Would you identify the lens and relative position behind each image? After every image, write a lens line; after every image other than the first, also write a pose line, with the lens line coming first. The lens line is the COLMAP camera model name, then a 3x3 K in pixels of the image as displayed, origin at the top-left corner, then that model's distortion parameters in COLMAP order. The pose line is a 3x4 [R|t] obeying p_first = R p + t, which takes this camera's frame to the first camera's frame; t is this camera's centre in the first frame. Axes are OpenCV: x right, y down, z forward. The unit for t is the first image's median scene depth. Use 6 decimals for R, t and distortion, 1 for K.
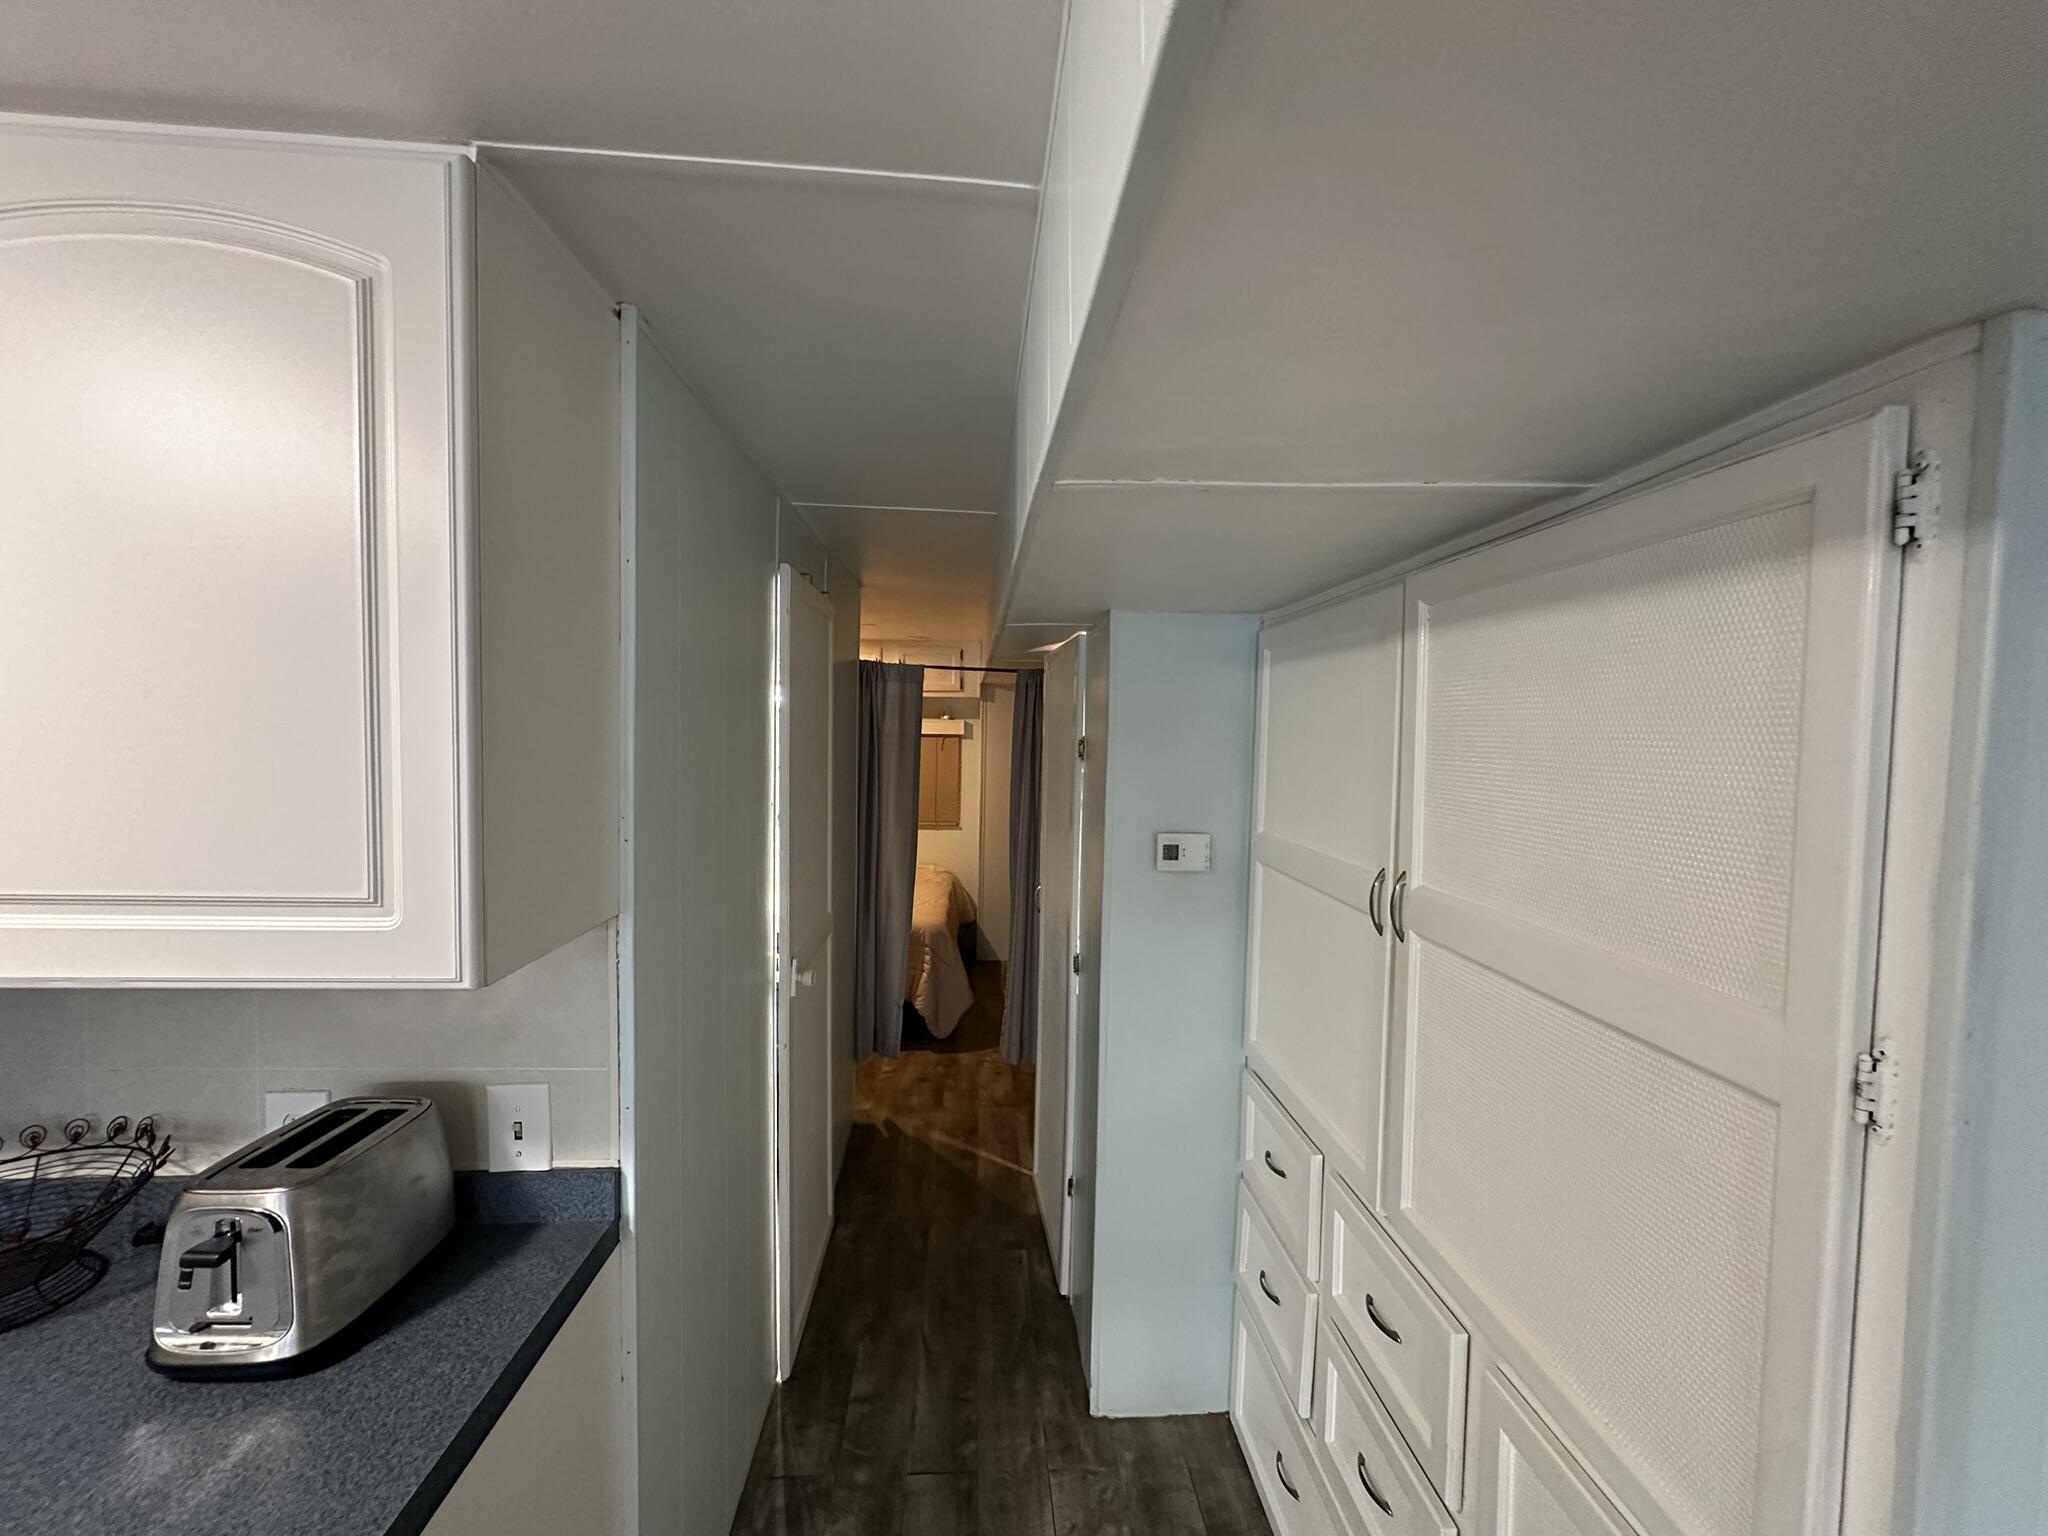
lens RADIAL K [[817.5, 0, 1025.1], [0, 817.5, 765.2], [0, 0, 1]] dist [-0.001991, 0.000387]
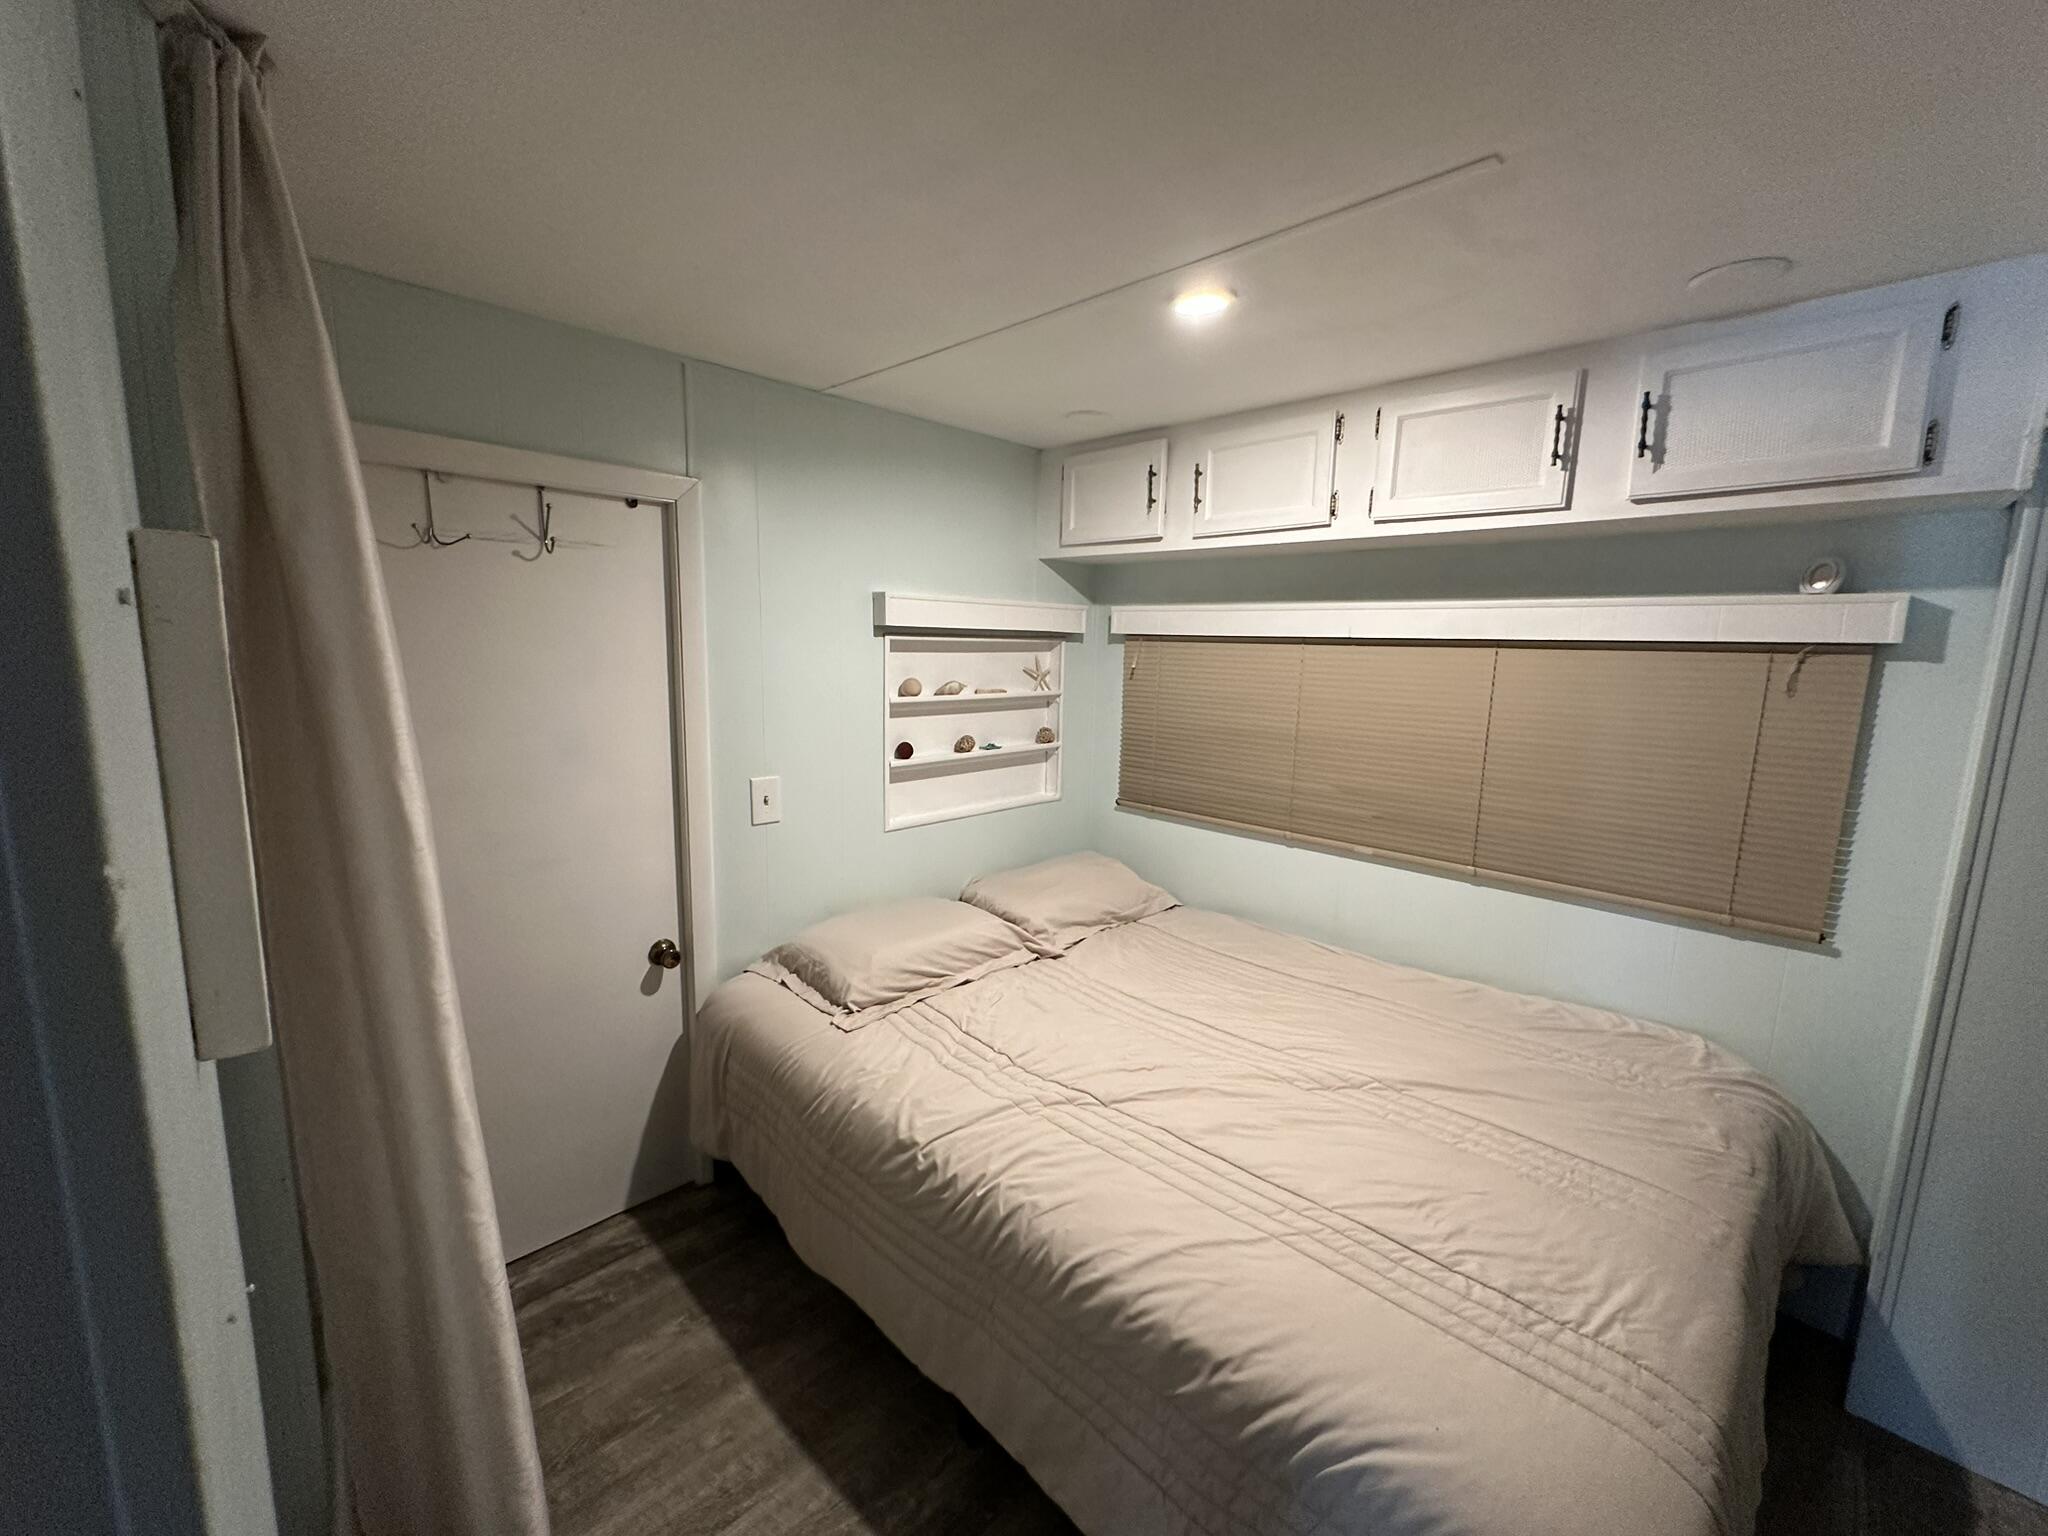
lens RADIAL K [[817.5, 0, 1029.9], [0, 817.5, 762.5], [0, 0, 1]] dist [-0.001991, 0.000387]
pose [[0.662956, 0.107654, -0.740878, -0.172570], [-0.043302, 0.993464, 0.105609, -0.038202], [0.747405, -0.037933, 0.663285, 1.640141]]
